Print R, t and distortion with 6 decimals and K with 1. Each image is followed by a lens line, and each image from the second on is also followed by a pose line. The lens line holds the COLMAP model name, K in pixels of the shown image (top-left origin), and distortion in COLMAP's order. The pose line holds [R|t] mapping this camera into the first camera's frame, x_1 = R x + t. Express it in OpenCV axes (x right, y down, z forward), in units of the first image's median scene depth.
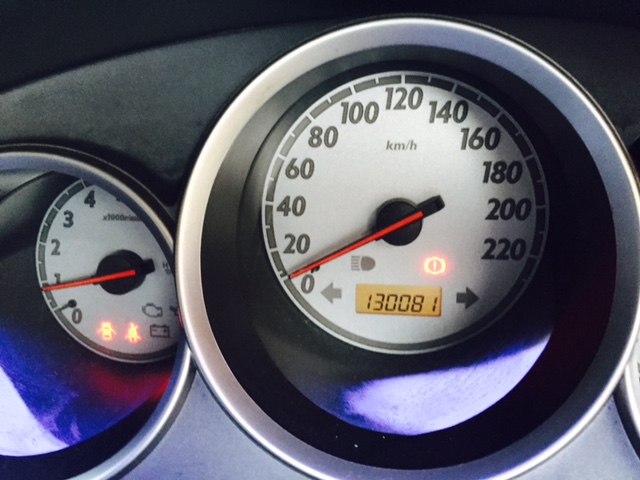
lens RADIAL K [[539.6, 0, 320.1], [0, 539.6, 239.5], [0, 0, 1]] dist [0.002679, 0.000391]
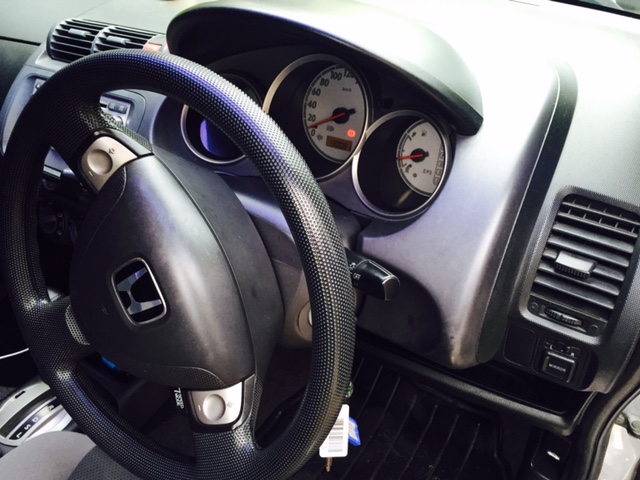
lens RADIAL K [[539.6, 0, 320.1], [0, 539.6, 240.3], [0, 0, 1]] dist [0.002679, 0.000391]
pose [[0.910465, 0.254186, -0.326256, 1.139842], [-0.201168, 0.961415, 0.187649, 0.090242], [0.361365, -0.105216, 0.926469, -1.791586]]
